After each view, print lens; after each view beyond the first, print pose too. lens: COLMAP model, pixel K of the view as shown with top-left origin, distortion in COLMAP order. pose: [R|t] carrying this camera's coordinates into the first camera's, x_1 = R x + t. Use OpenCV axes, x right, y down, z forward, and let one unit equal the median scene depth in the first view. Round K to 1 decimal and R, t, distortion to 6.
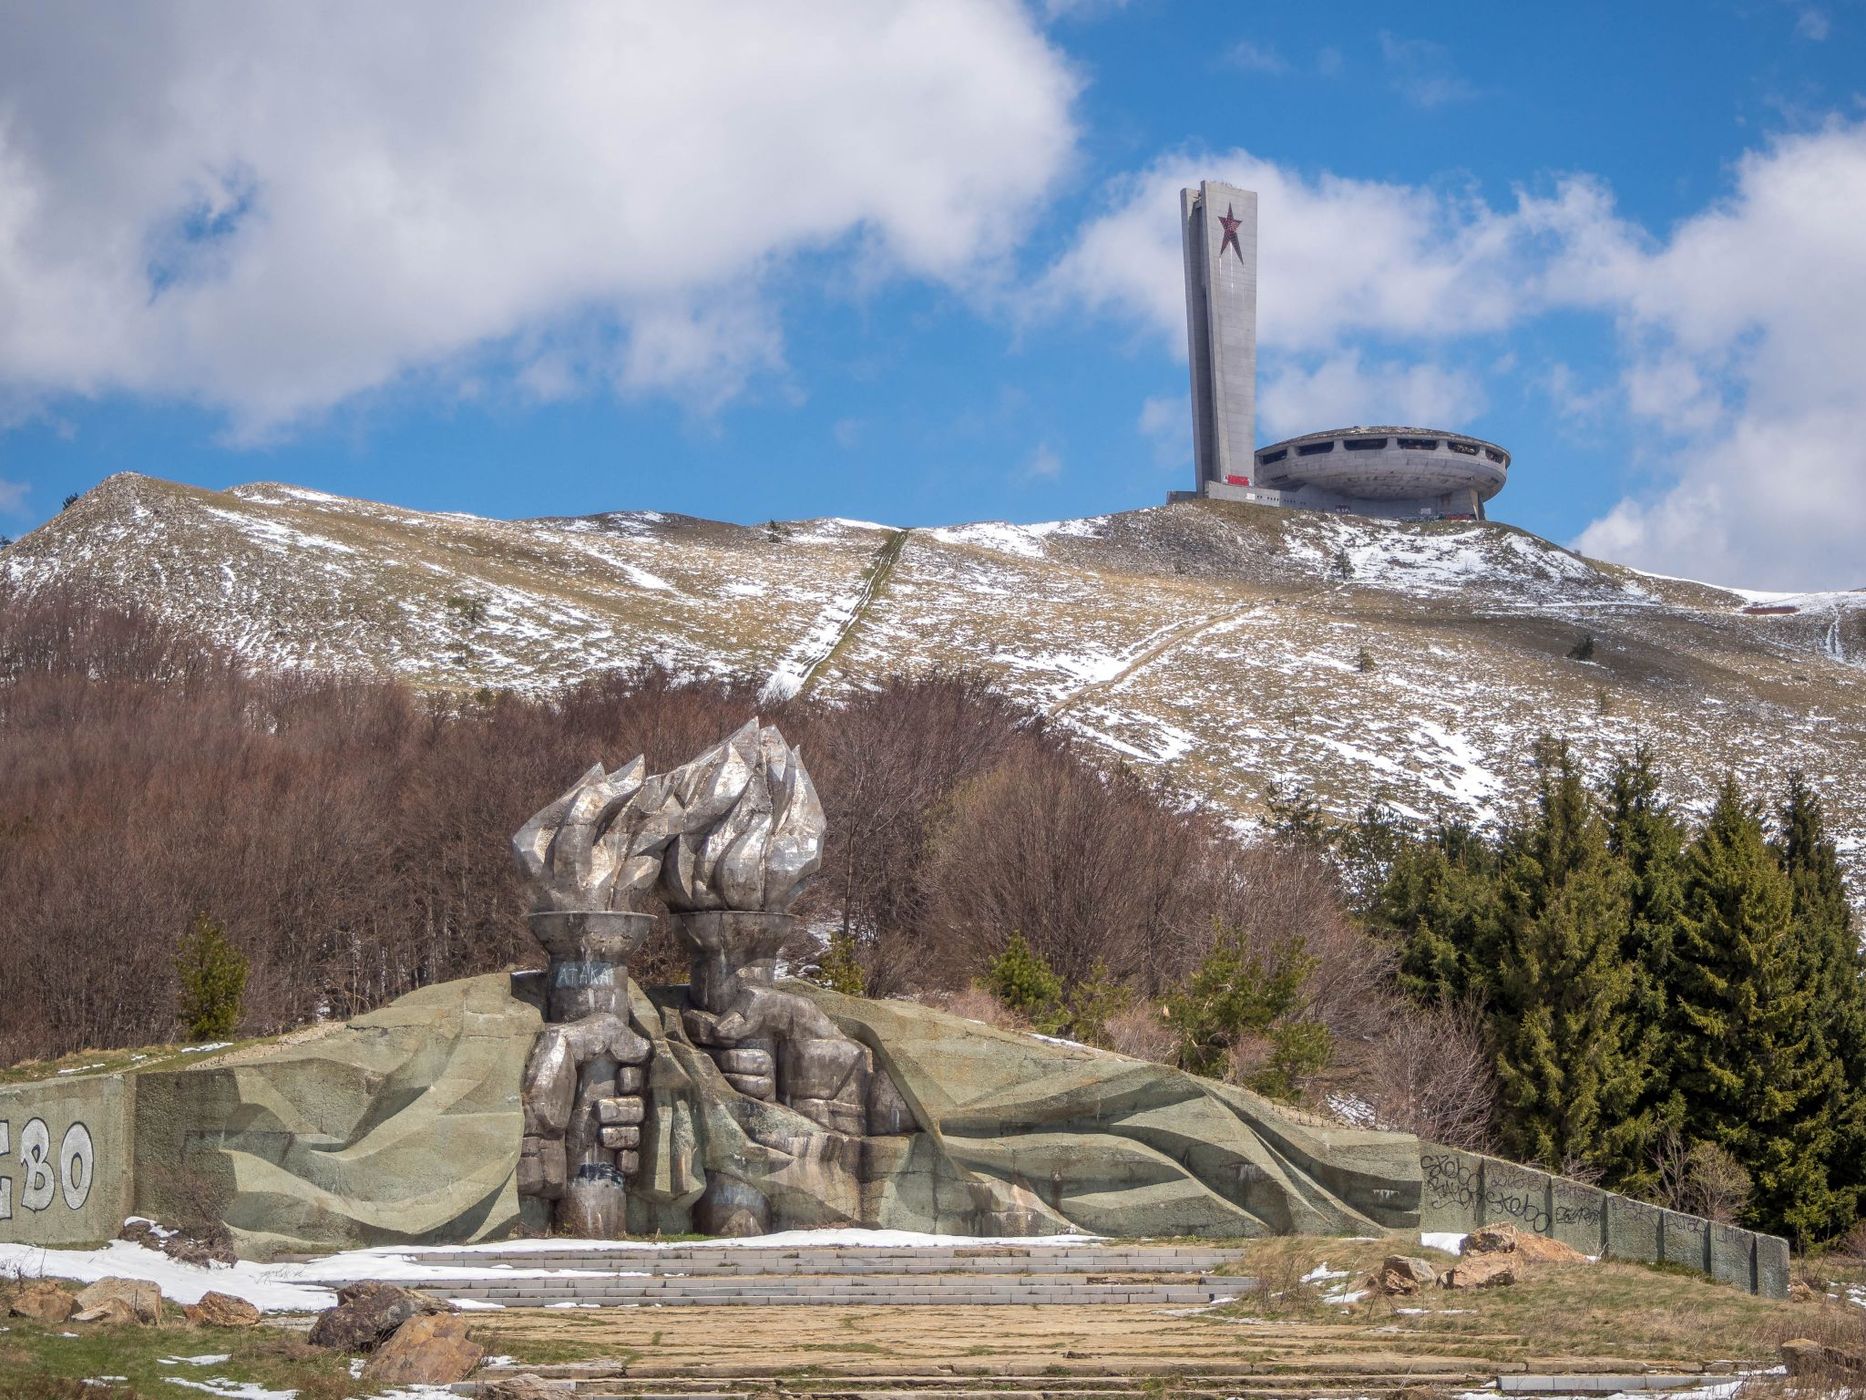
lens RADIAL K [[3342.2, 0, 933.1], [0, 3342.2, 700.2], [0, 0, 1]] dist [0.034623, 0.000000]
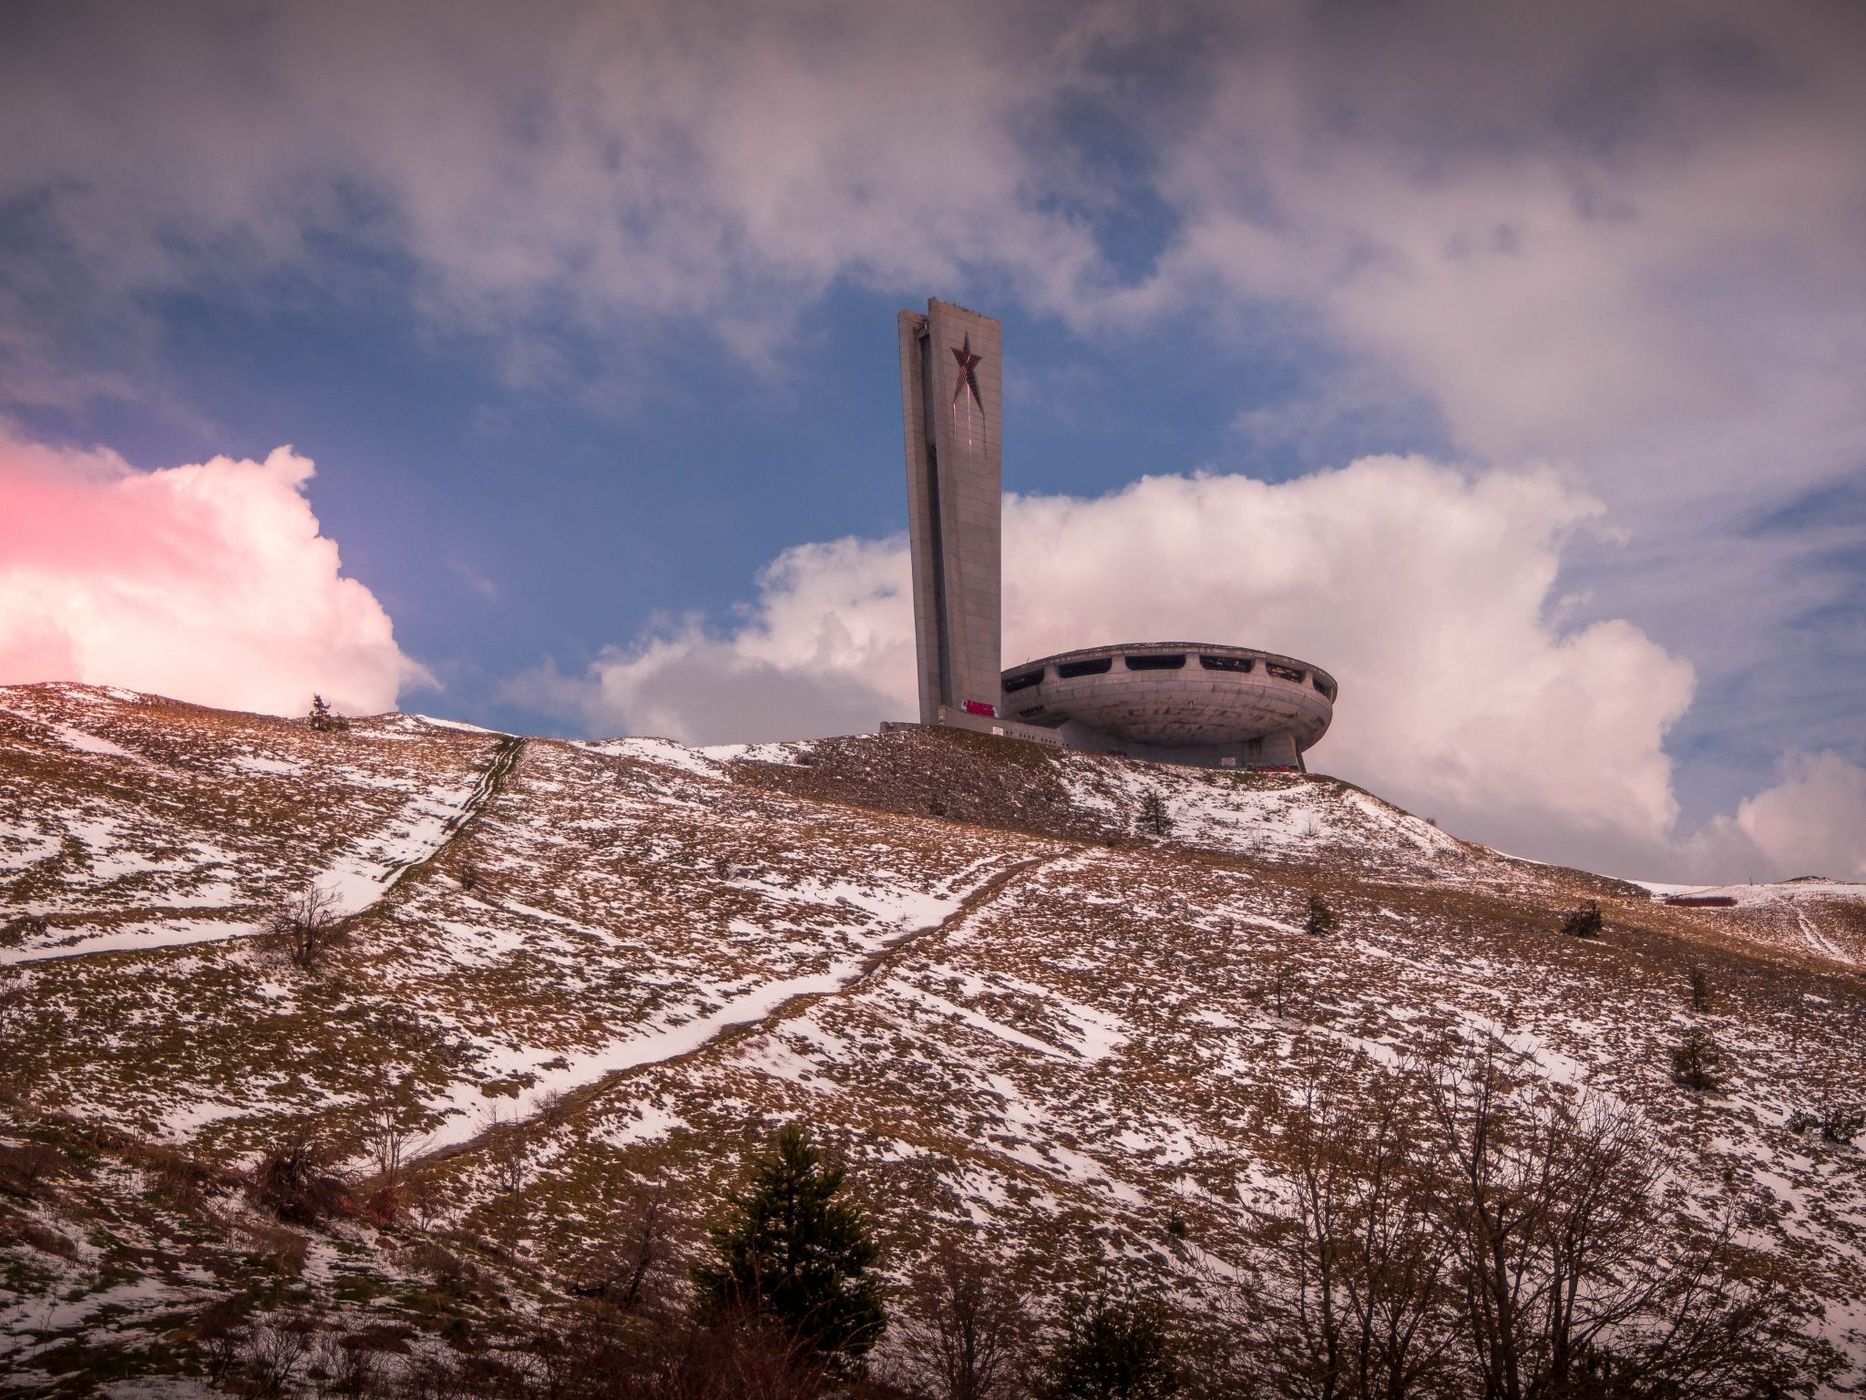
lens RADIAL K [[3342.2, 0, 932.9], [0, 3342.2, 700.1], [0, 0, 1]] dist [0.034623, 0.000000]
pose [[0.990269, 0.022642, 0.137310, -0.023687], [-0.007022, 0.993548, -0.113194, 0.018885], [-0.138987, 0.111129, 0.984039, 0.437746]]
